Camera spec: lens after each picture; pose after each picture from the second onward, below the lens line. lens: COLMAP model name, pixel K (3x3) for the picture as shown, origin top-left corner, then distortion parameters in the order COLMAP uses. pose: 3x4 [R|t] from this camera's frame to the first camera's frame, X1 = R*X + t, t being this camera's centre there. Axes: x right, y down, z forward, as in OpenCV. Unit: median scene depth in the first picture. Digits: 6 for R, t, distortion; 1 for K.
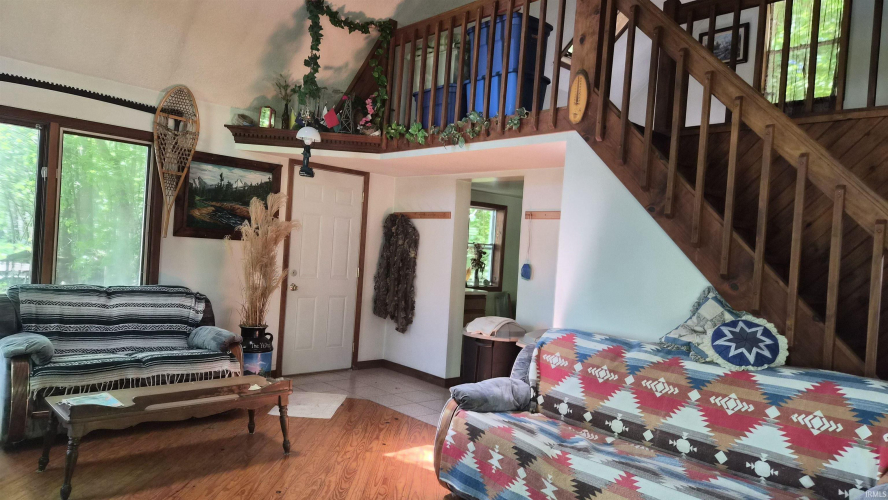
lens RADIAL K [[589.6, 0, 429.8], [0, 589.6, 260.9], [0, 0, 1]] dist [0.038640, -0.020084]
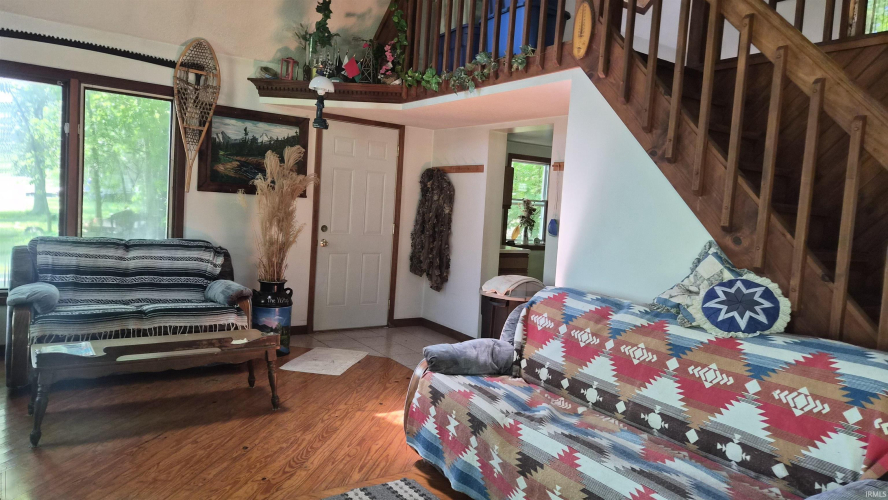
lens RADIAL K [[589.6, 0, 444.8], [0, 589.6, 248.0], [0, 0, 1]] dist [0.038640, -0.020084]
pose [[0.990643, 0.007713, -0.136259, 0.170094], [-0.001666, 0.999011, 0.044437, 0.013390], [0.136467, -0.043794, 0.989676, 0.075368]]
